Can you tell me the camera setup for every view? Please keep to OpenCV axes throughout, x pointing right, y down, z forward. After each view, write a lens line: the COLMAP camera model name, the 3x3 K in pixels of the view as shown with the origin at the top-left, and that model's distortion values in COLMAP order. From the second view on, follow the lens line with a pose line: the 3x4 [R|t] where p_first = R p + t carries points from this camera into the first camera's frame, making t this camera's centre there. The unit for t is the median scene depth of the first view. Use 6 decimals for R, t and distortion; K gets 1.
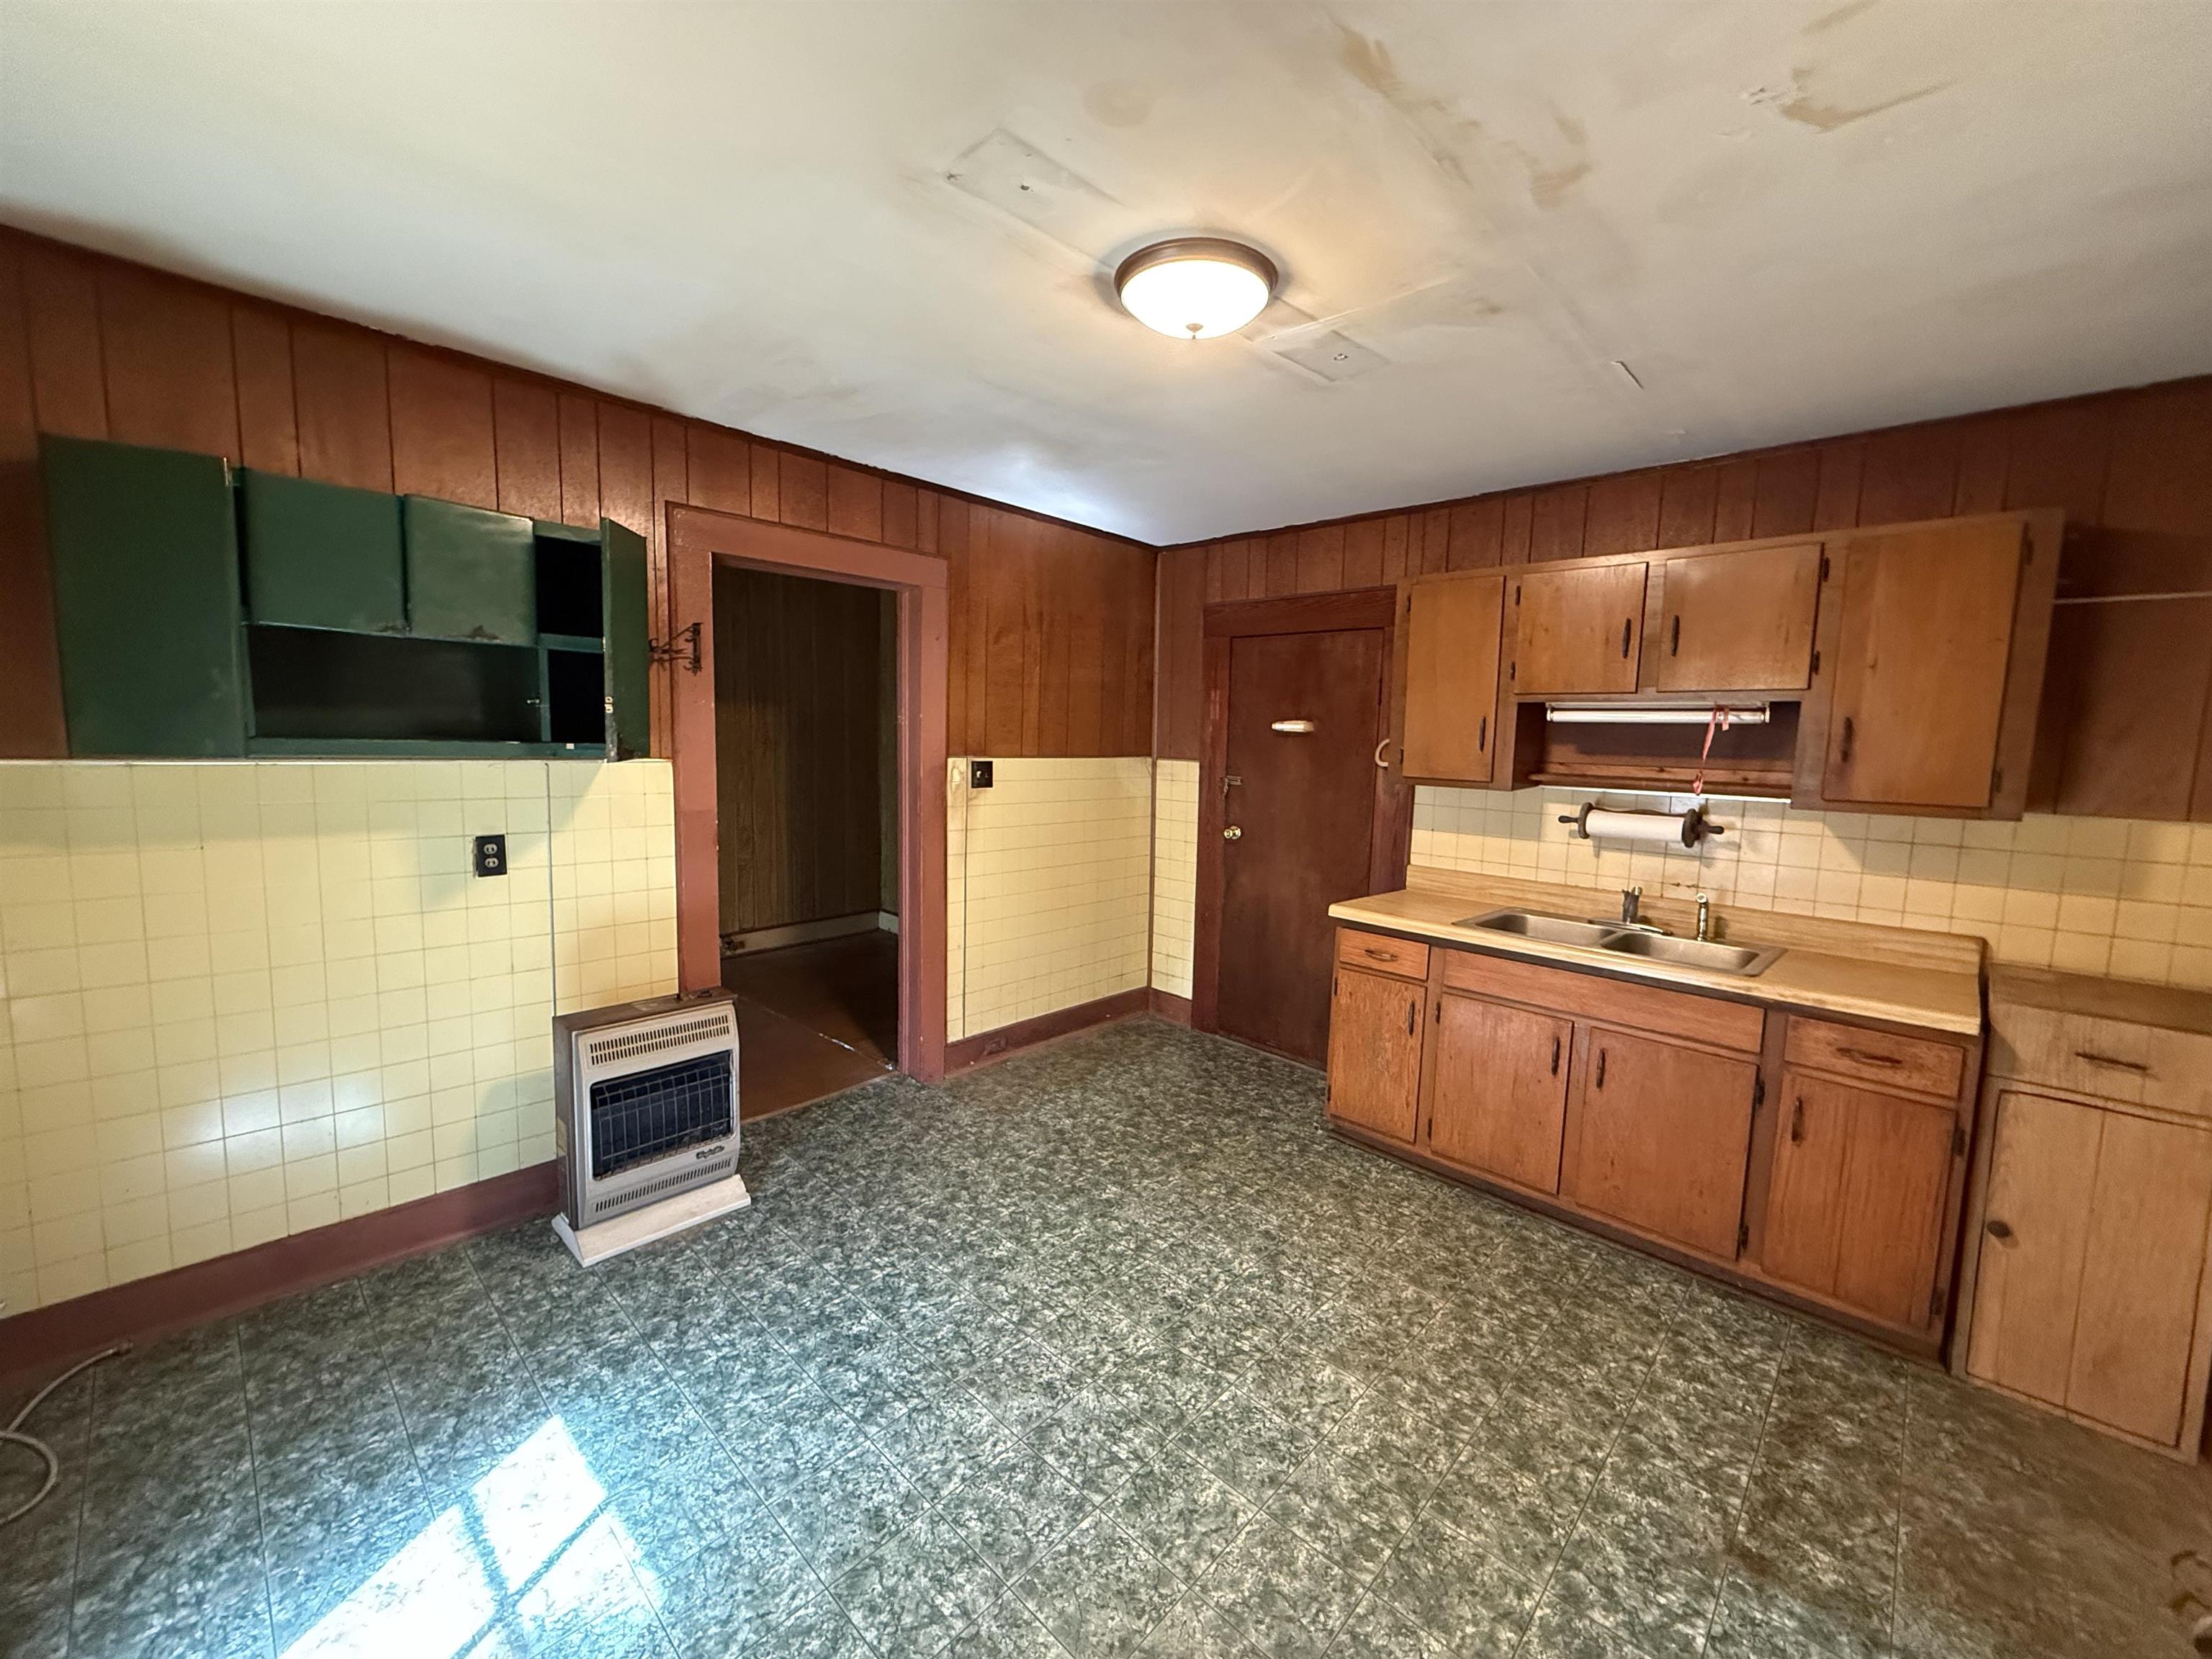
lens RADIAL K [[896.4, 0, 1106.0], [0, 896.4, 829.5], [0, 0, 1]] dist [0.001107, -0.000104]
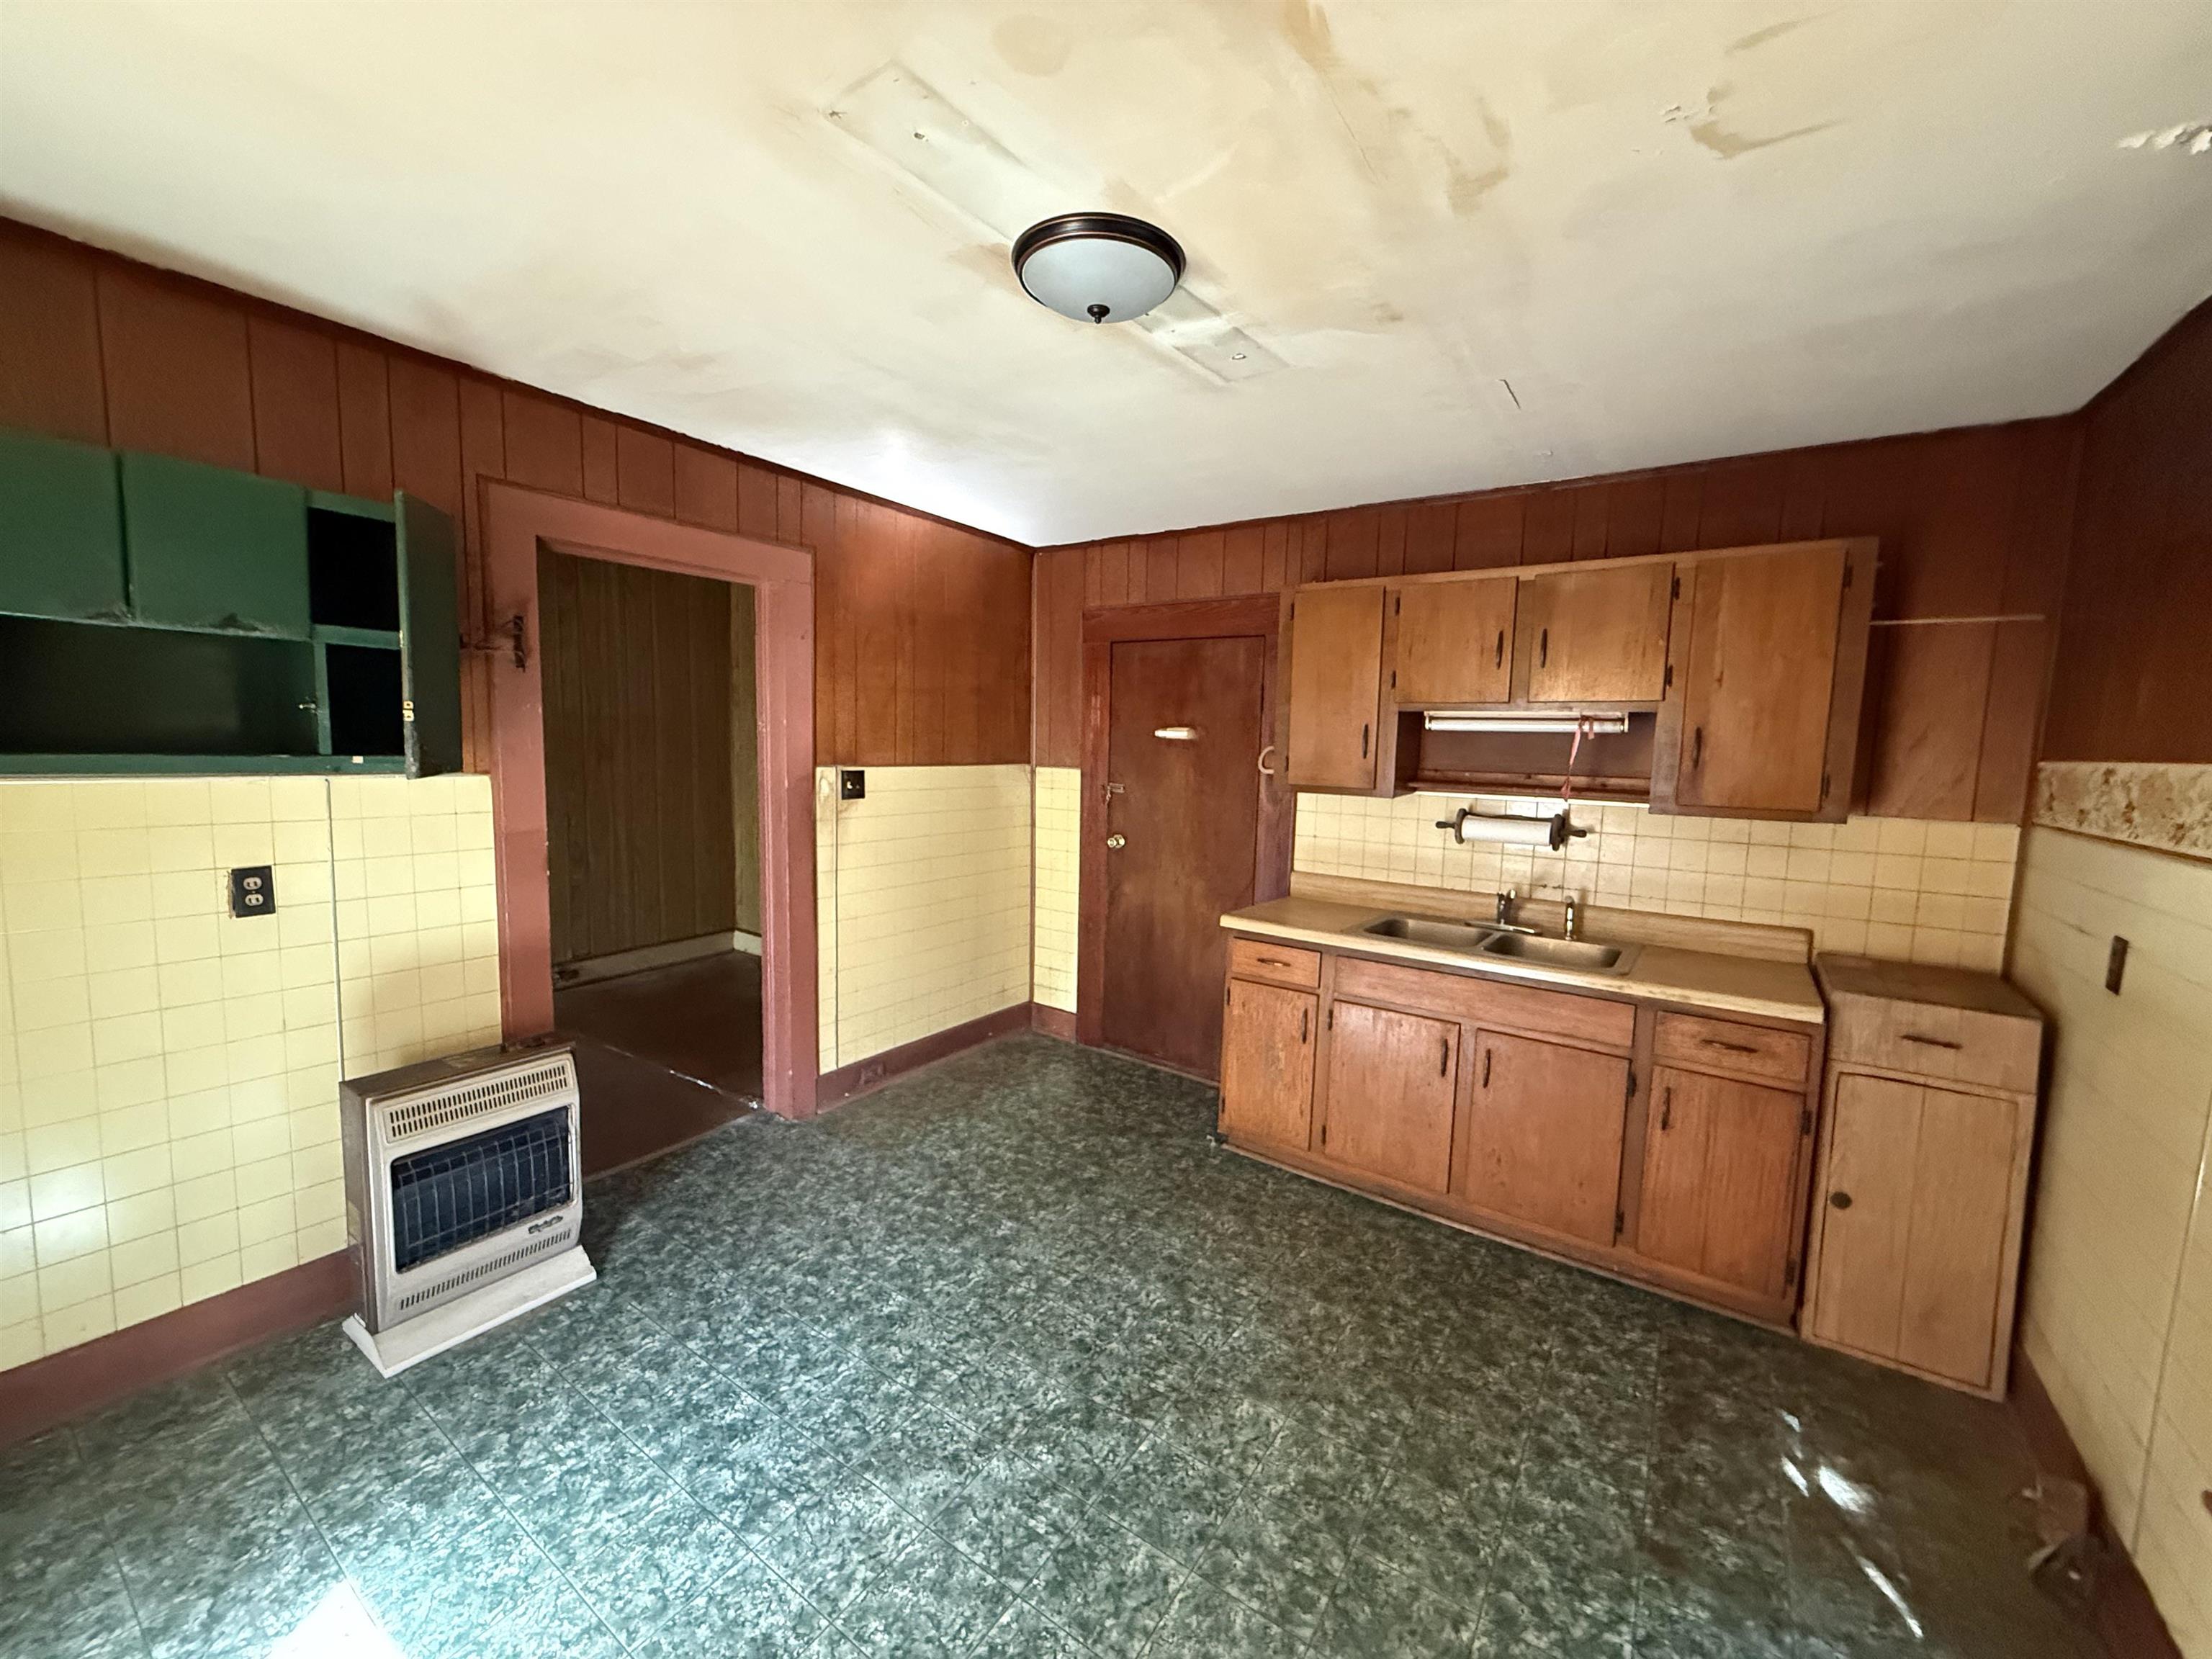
lens RADIAL K [[894.6, 0, 1108.4], [0, 894.6, 829.7], [0, 0, 1]] dist [-0.000325, 0.000584]
pose [[0.987431, -0.016359, 0.157204, -0.040035], [0.016664, 0.999861, -0.000622, -0.017099], [-0.157172, 0.003234, 0.987566, 0.069045]]
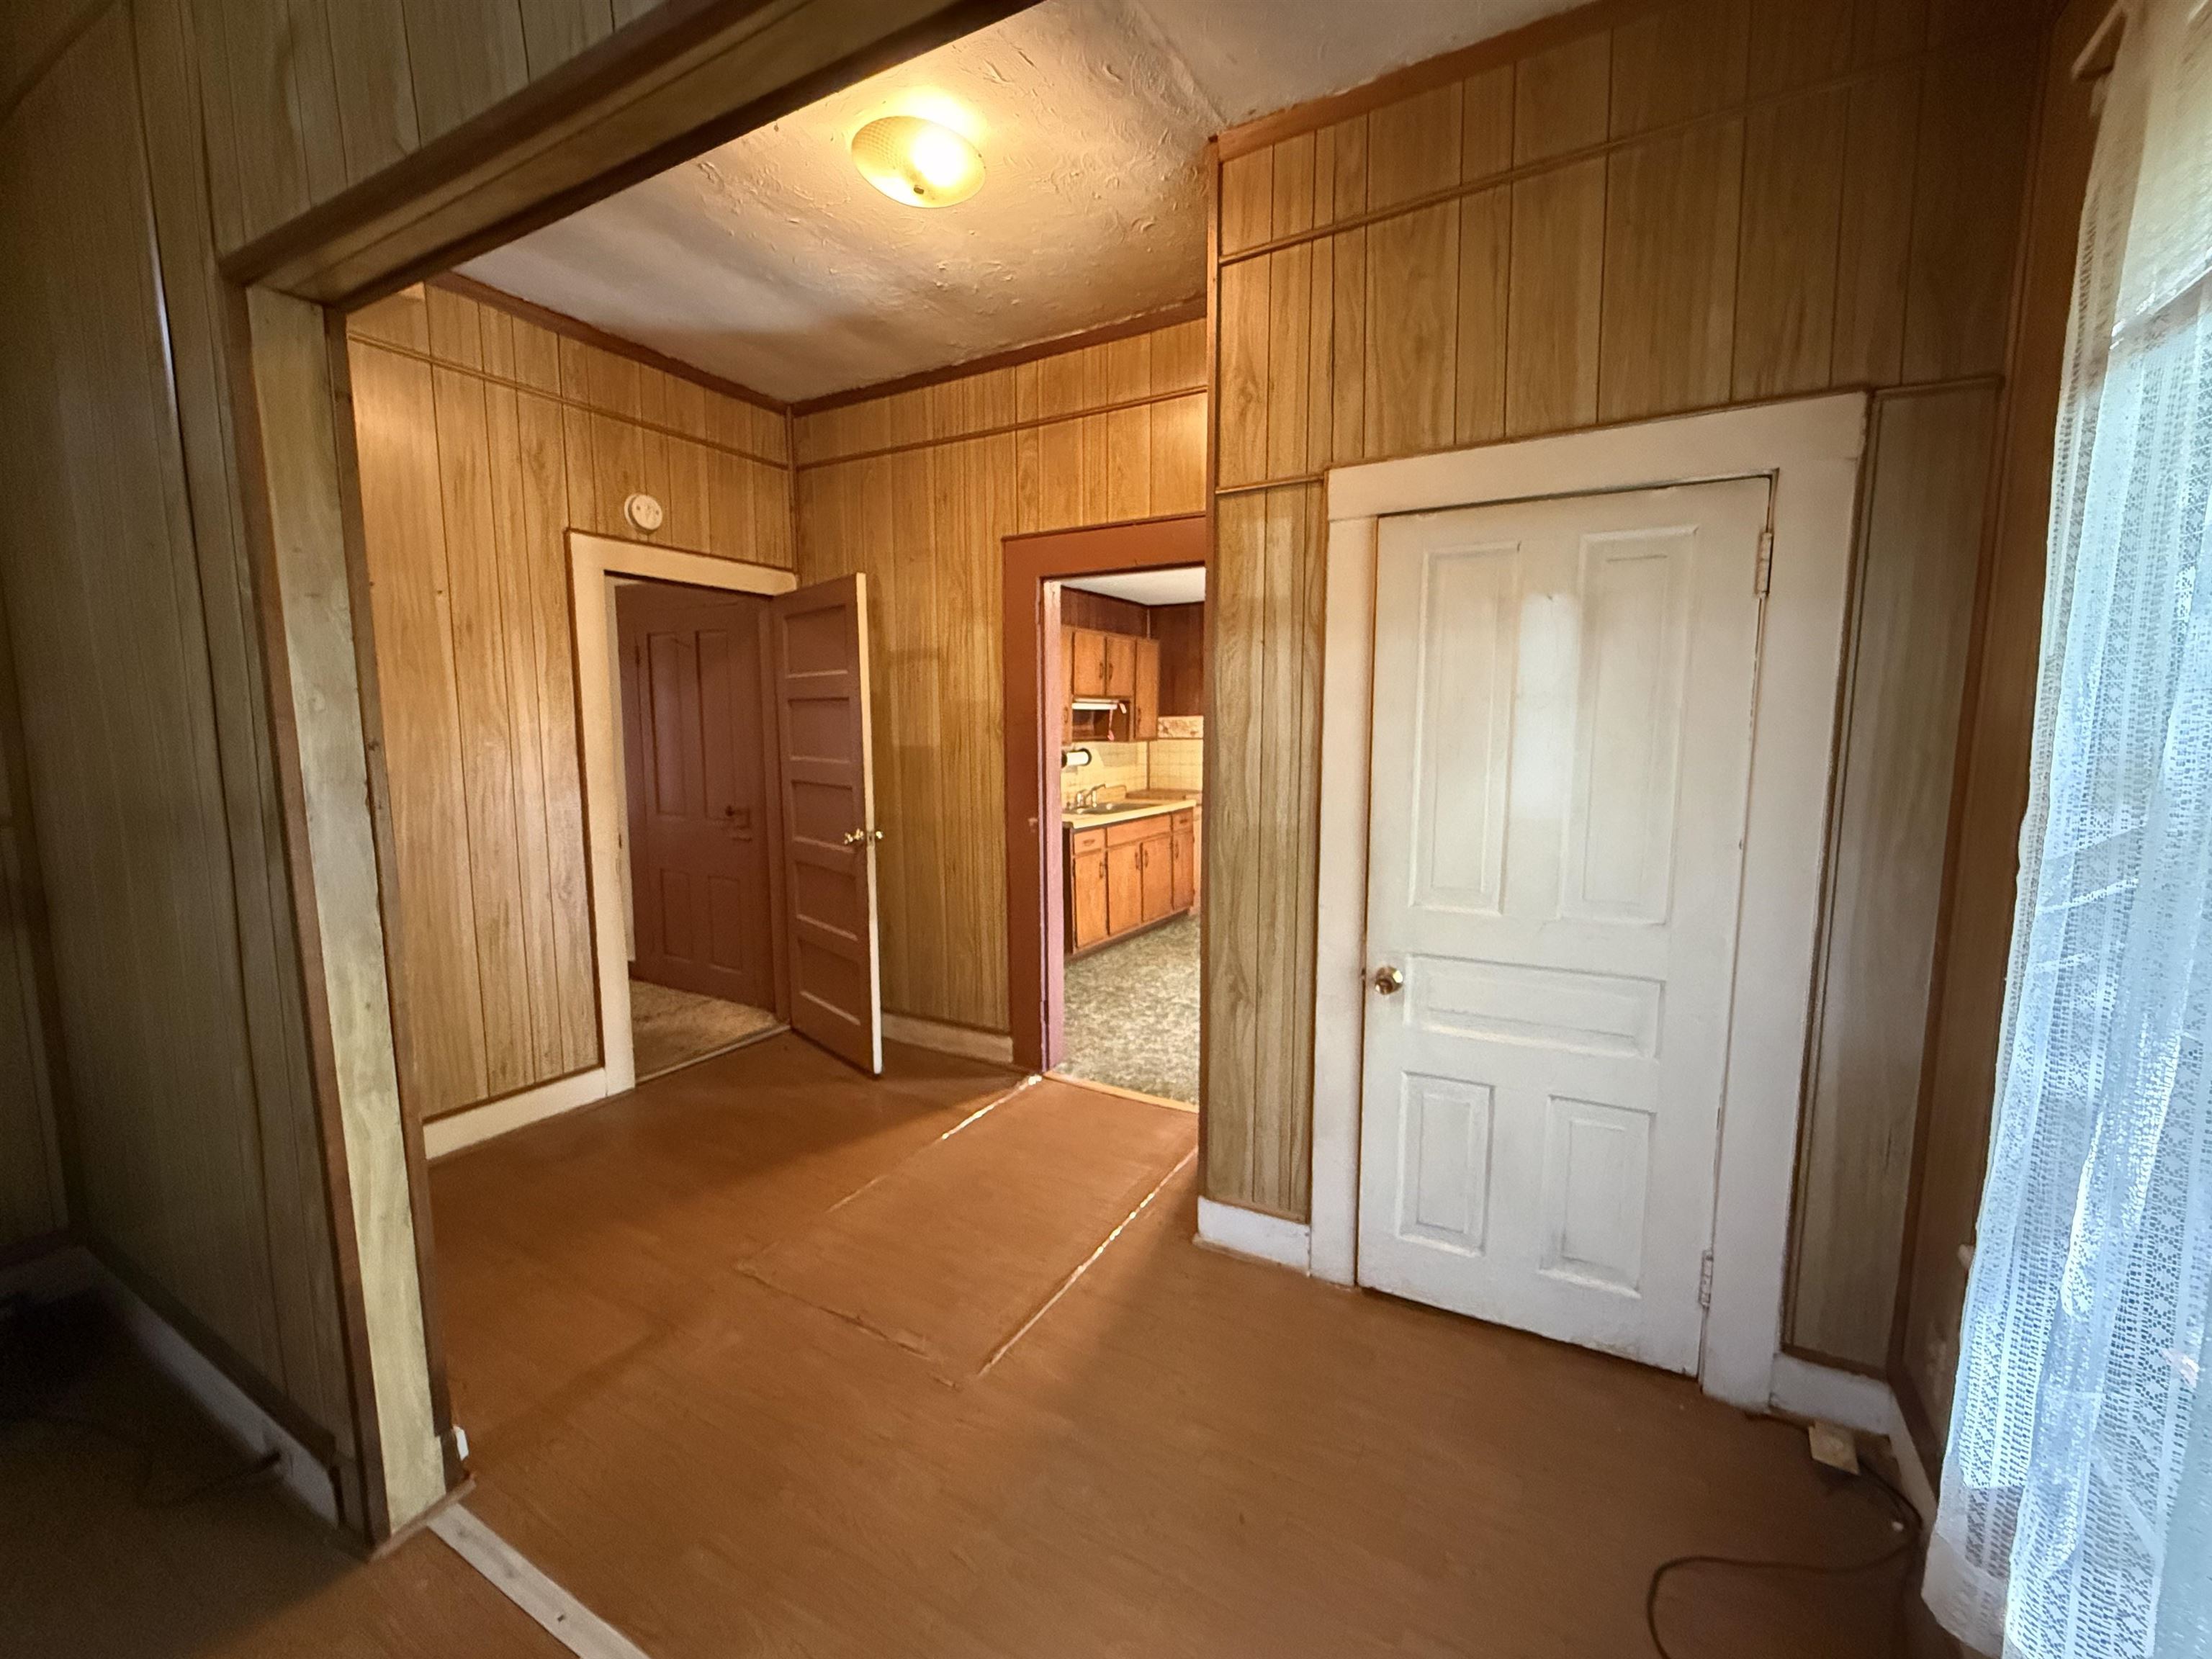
lens RADIAL K [[896.4, 0, 1106.0], [0, 896.4, 829.5], [0, 0, 1]] dist [0.001107, -0.000104]
pose [[-0.235406, -0.138202, 0.962021, -2.014057], [0.107446, 0.980070, 0.167087, -0.253303], [-0.965940, 0.142699, -0.215865, 1.947312]]
